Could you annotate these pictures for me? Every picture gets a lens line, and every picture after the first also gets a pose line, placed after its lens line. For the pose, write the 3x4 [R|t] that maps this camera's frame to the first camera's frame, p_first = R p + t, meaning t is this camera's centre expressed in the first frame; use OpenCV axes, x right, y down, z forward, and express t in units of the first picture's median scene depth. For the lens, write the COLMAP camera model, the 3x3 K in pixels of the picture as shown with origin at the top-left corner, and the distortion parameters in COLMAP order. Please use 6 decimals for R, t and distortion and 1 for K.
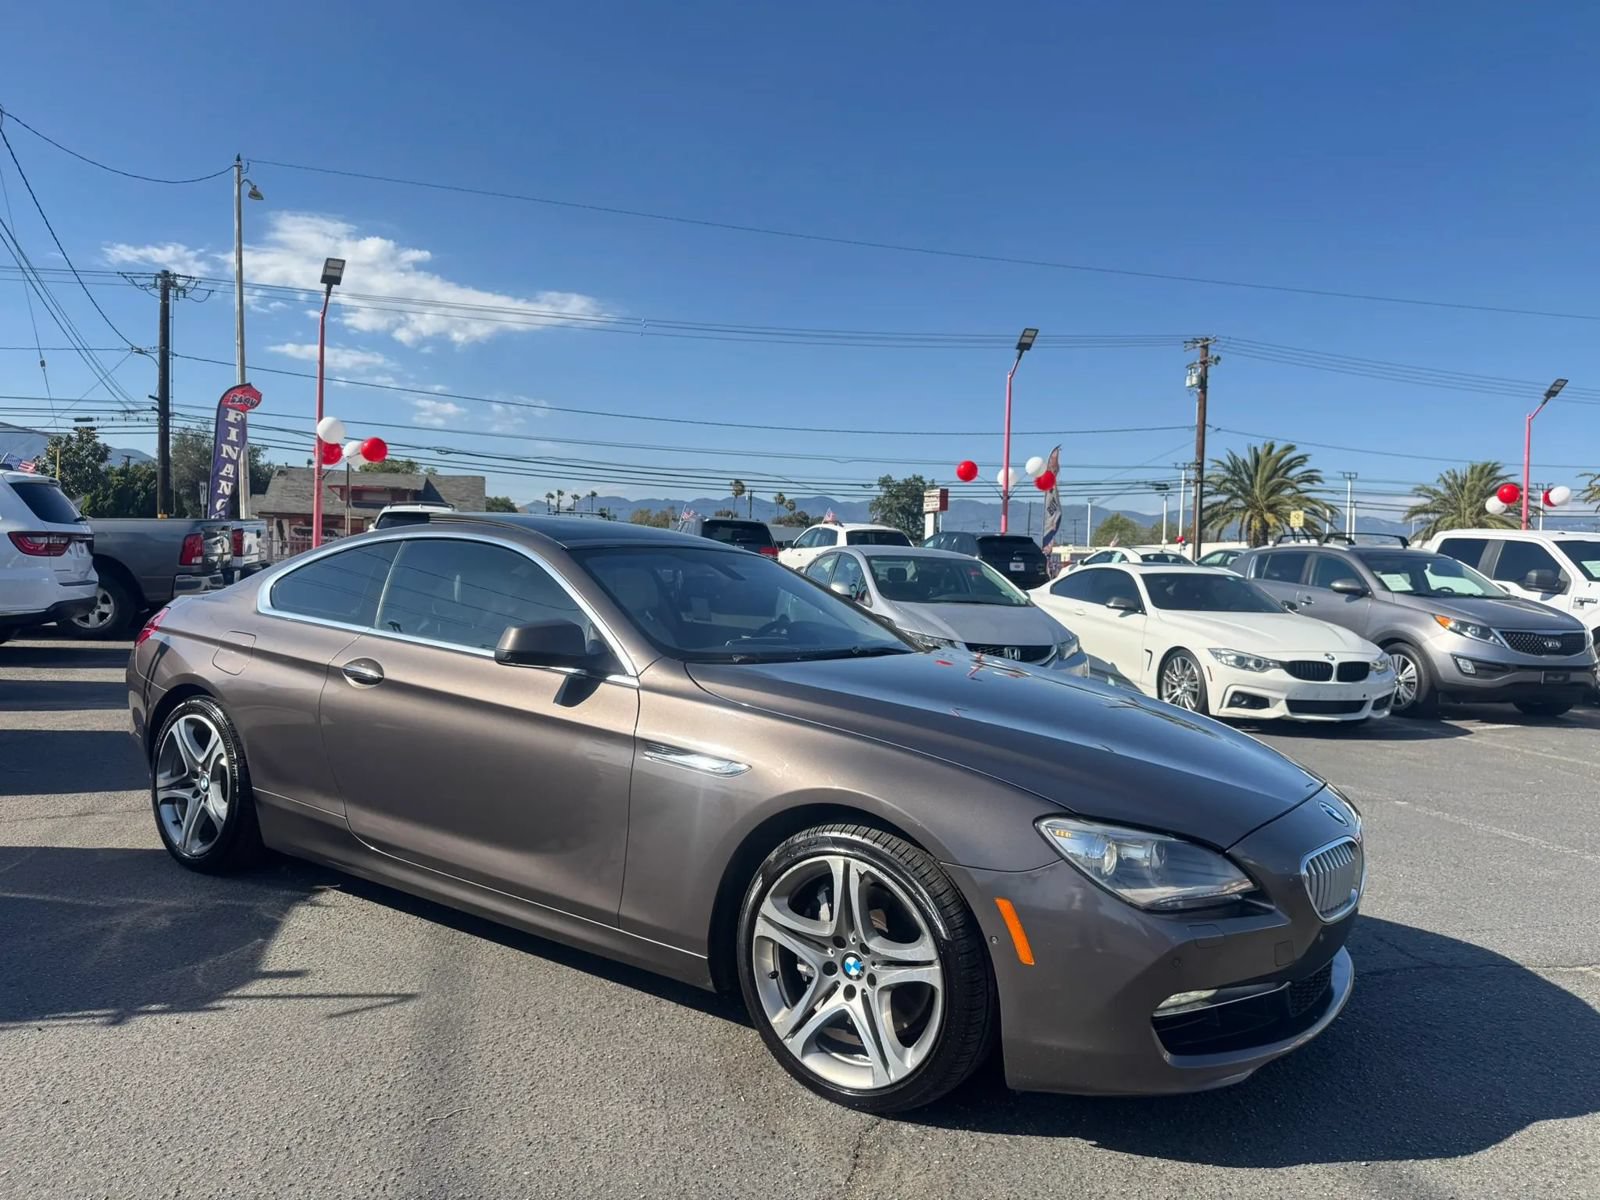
lens RADIAL K [[1121.0, 0, 789.8], [0, 1121.0, 617.5], [0, 0, 1]] dist [0.066487, -0.087323]
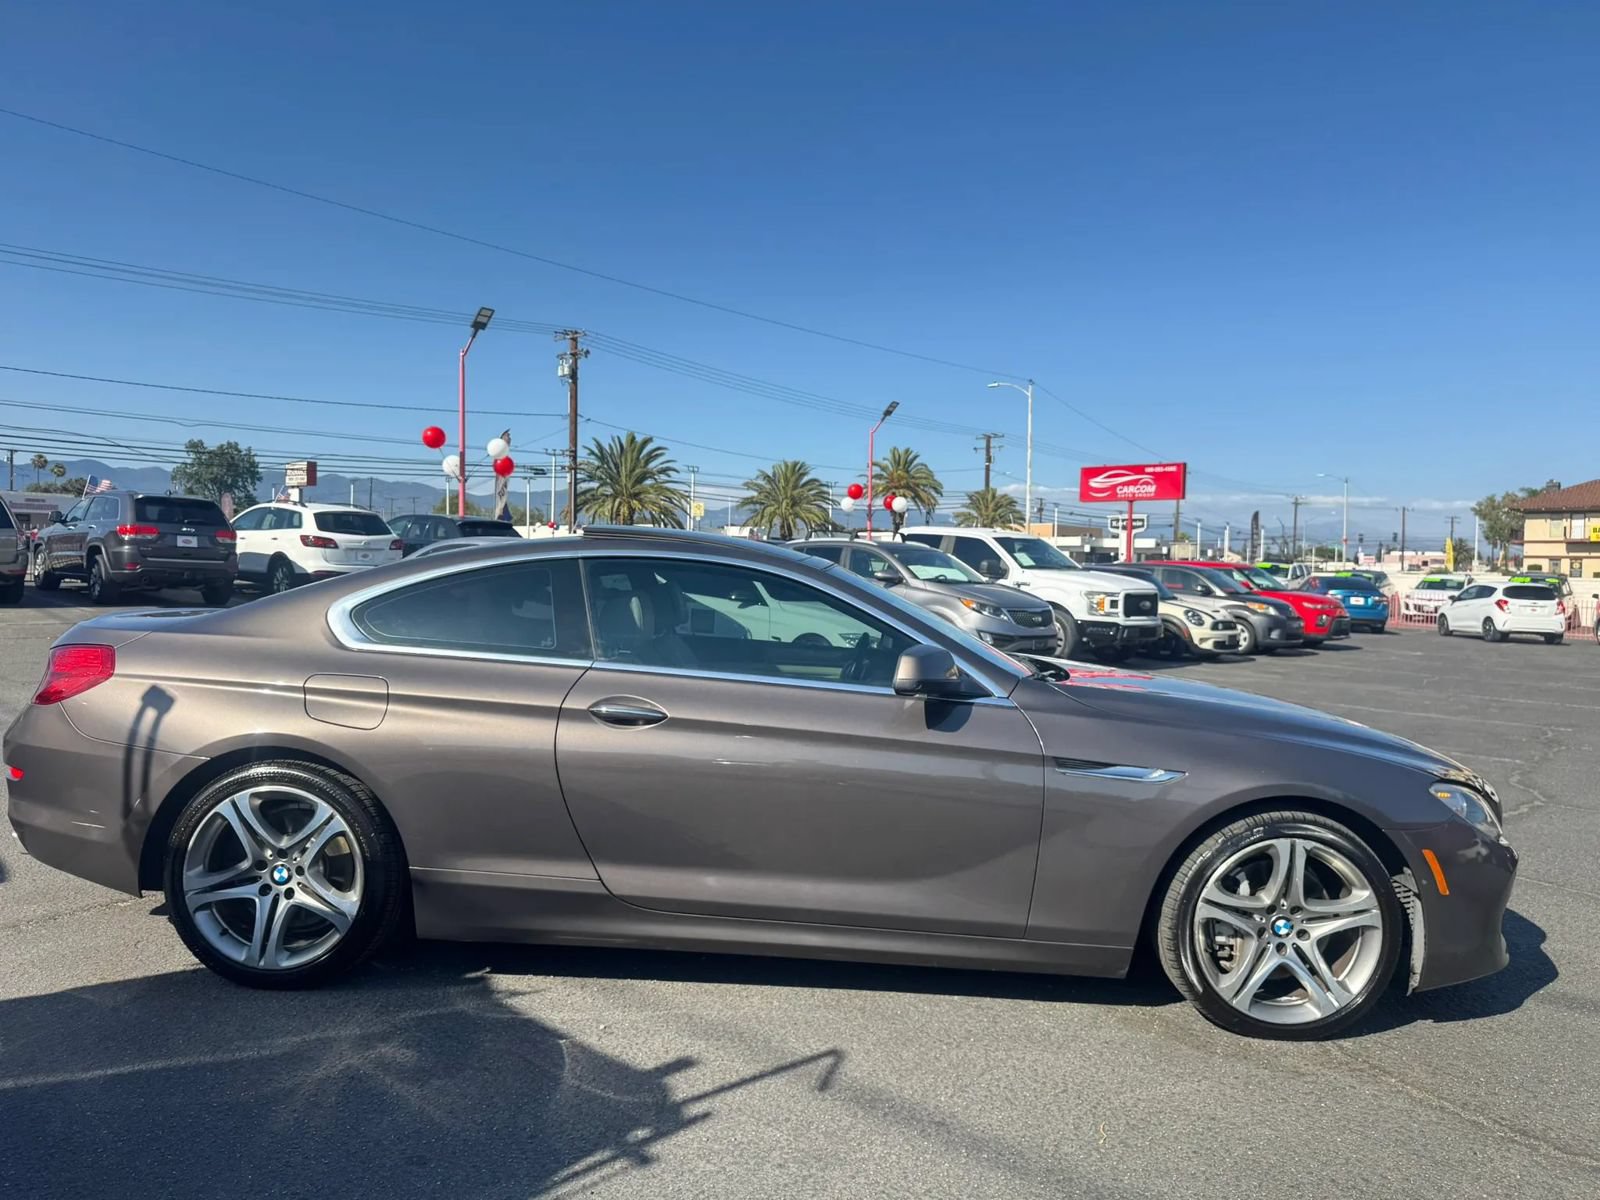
lens RADIAL K [[1121.0, 0, 797.4], [0, 1121.0, 624.0], [0, 0, 1]] dist [0.066487, -0.087323]
pose [[0.832729, -0.034623, 0.552596, -0.248228], [0.021462, 0.999311, 0.030271, -0.014590], [-0.553264, -0.013347, 0.832899, 0.068552]]
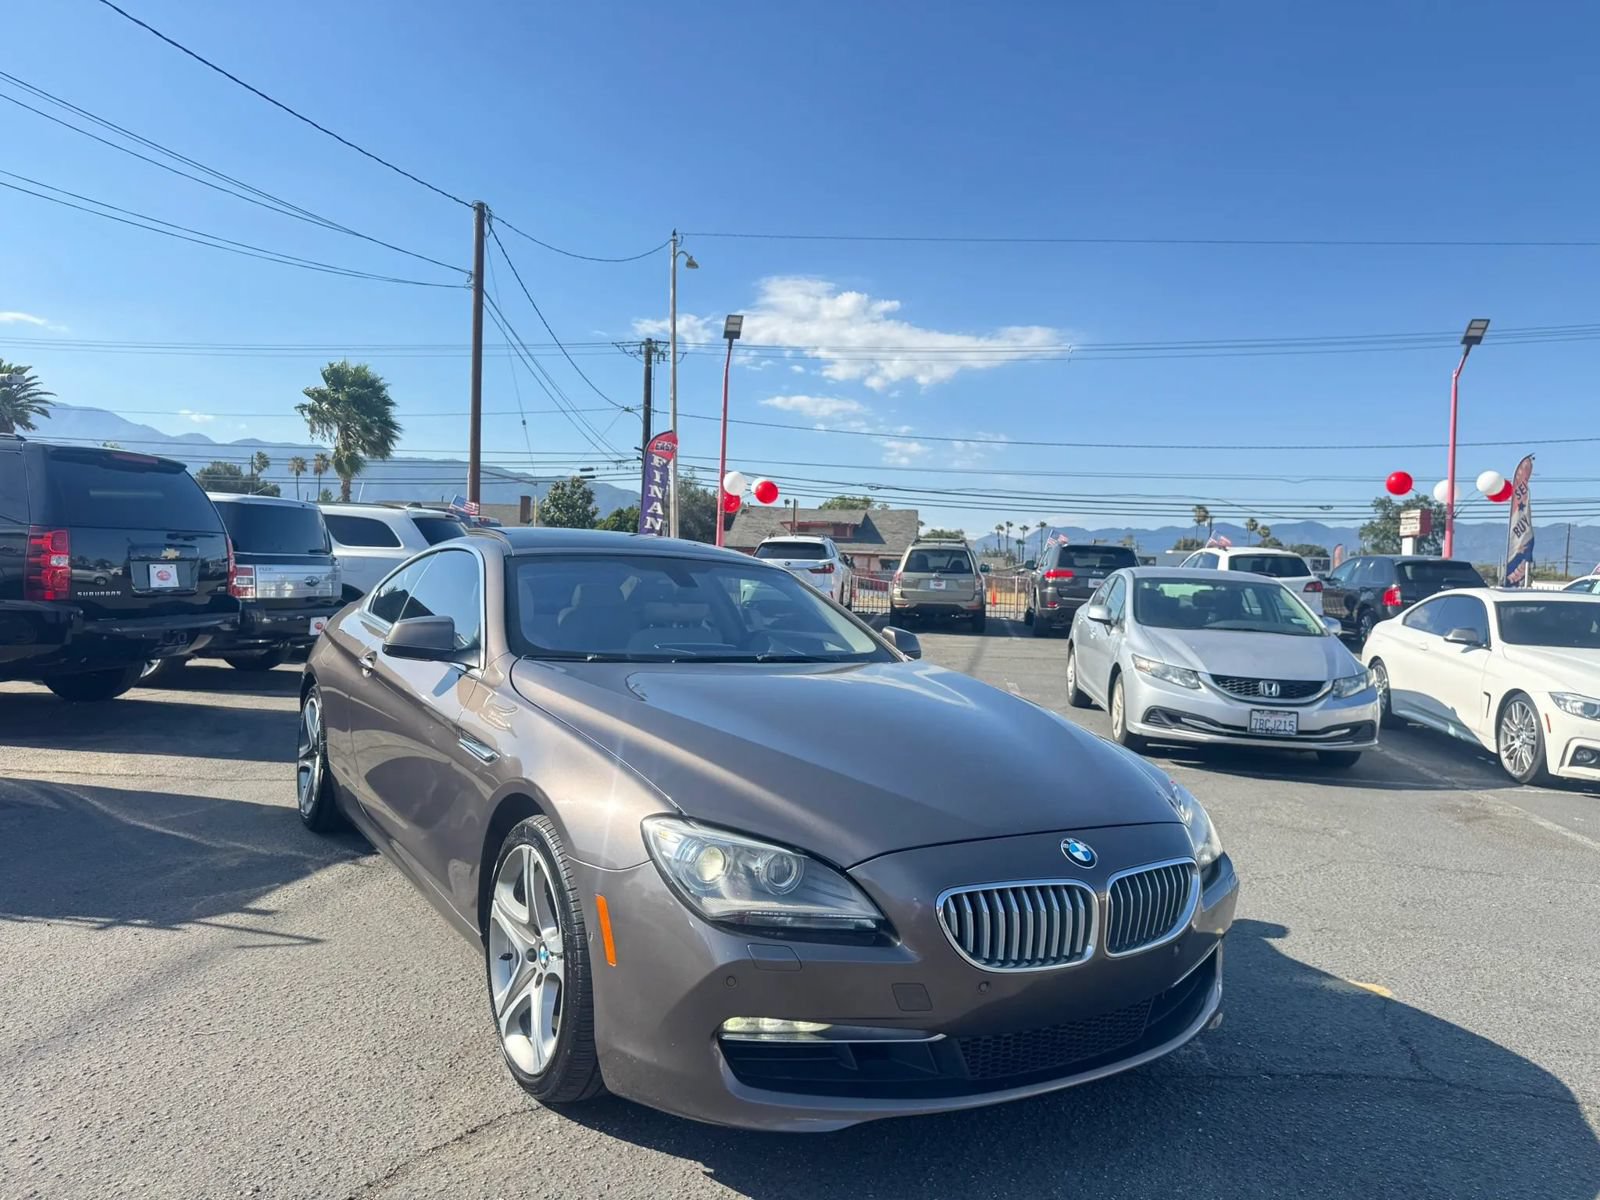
lens RADIAL K [[1121.0, 0, 806.1], [0, 1121.0, 623.0], [0, 0, 1]] dist [0.066487, -0.087323]
pose [[0.921237, 0.016266, -0.388660, 0.162267], [-0.025535, 0.999499, -0.018693, 0.005682], [0.388162, 0.027145, 0.921191, 0.035144]]
